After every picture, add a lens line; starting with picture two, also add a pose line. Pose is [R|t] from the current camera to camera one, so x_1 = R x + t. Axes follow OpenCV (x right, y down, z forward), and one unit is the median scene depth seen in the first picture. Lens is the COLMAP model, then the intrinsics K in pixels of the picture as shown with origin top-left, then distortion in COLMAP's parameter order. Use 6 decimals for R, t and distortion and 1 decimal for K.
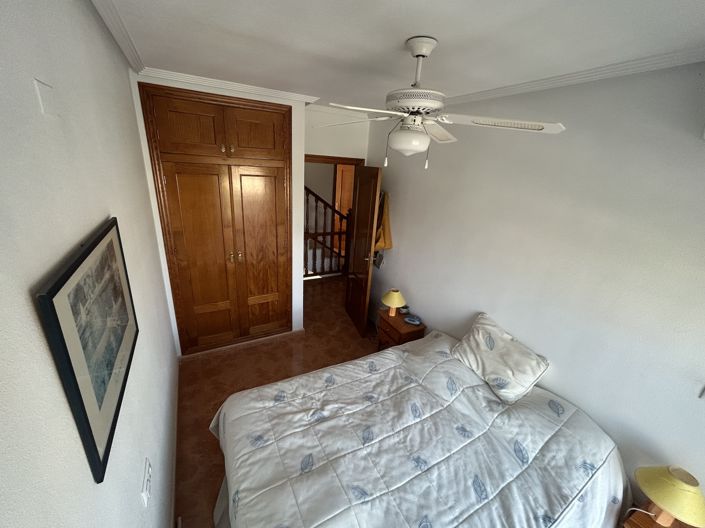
lens RADIAL K [[284.6, 0, 352.5], [0, 284.6, 264.0], [0, 0, 1]] dist [-0.000558, 0.000305]
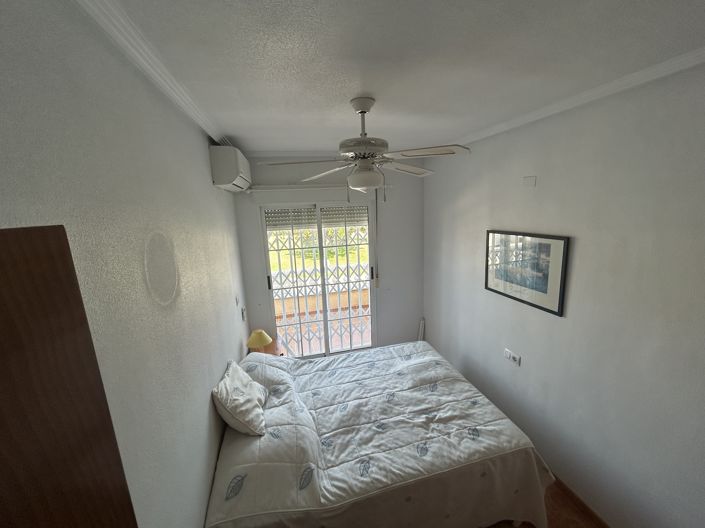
lens RADIAL K [[284.6, 0, 352.5], [0, 284.6, 264.0], [0, 0, 1]] dist [-0.000558, 0.000305]
pose [[-0.967092, -0.081418, 0.241047, -0.041903], [0.058090, 0.851733, 0.520745, -0.578684], [-0.247706, 0.517611, -0.818975, 1.651634]]
